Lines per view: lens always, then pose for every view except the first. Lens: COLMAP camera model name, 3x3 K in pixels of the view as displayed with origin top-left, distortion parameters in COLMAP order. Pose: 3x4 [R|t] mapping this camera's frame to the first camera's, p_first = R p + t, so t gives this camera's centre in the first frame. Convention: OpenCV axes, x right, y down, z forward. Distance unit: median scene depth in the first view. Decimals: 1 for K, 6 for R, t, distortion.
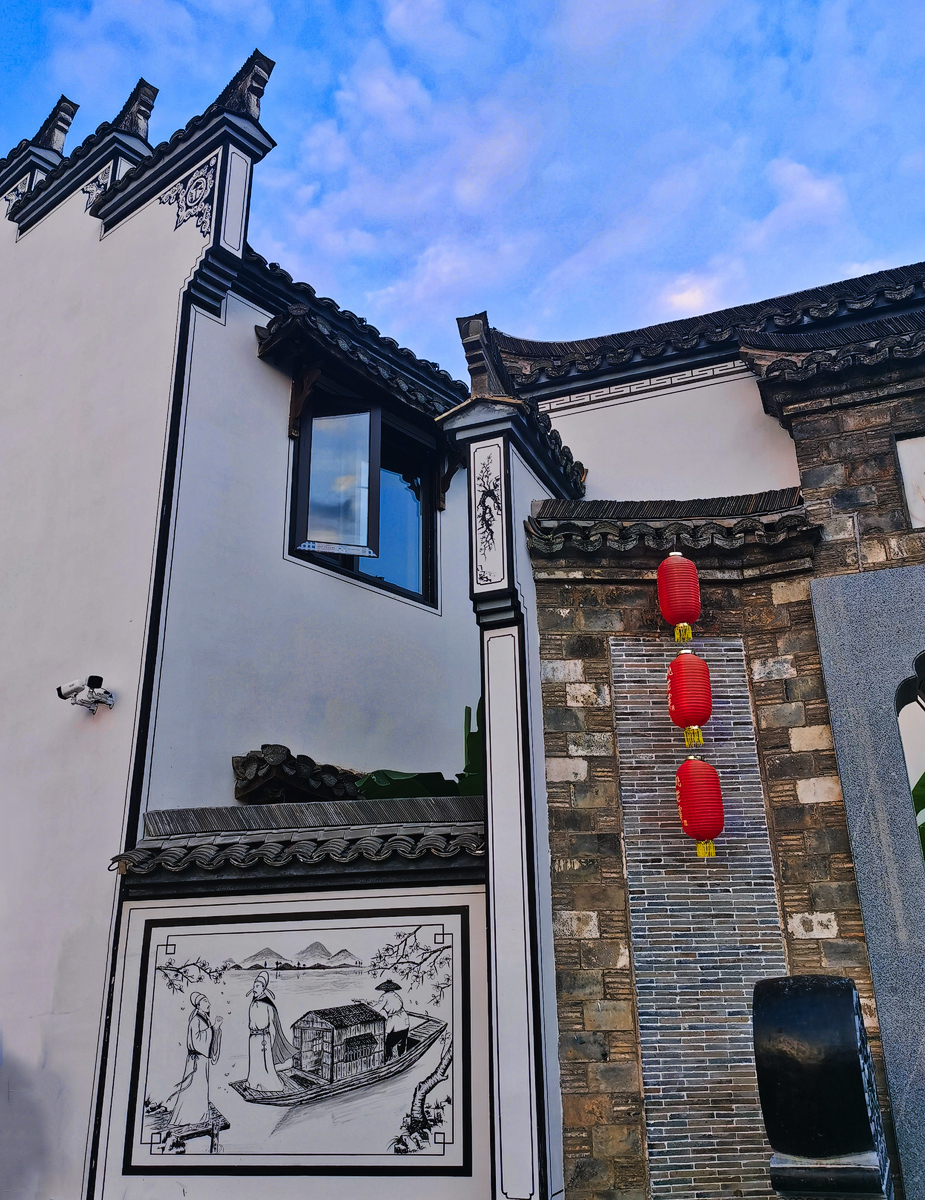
lens RADIAL K [[1015.9, 0, 465.5], [0, 1015.9, 589.9], [0, 0, 1]] dist [0.075480, 0.034735]
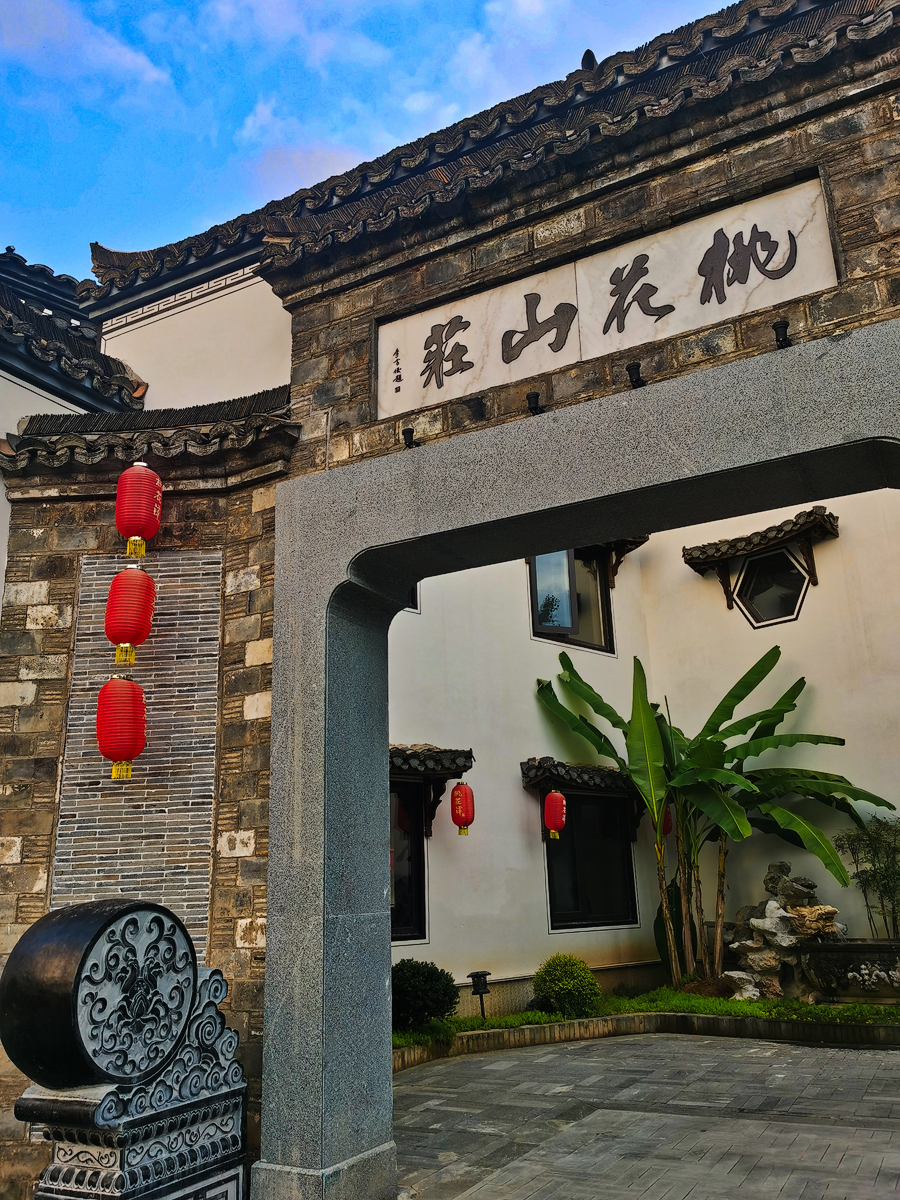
lens RADIAL K [[929.8, 0, 448.4], [0, 929.8, 608.7], [0, 0, 1]] dist [0.060526, 0.008425]
pose [[0.988161, -0.042559, -0.147401, 0.625032], [0.054993, 0.995169, 0.081333, 0.044003], [0.143228, -0.088476, 0.985727, 0.177739]]
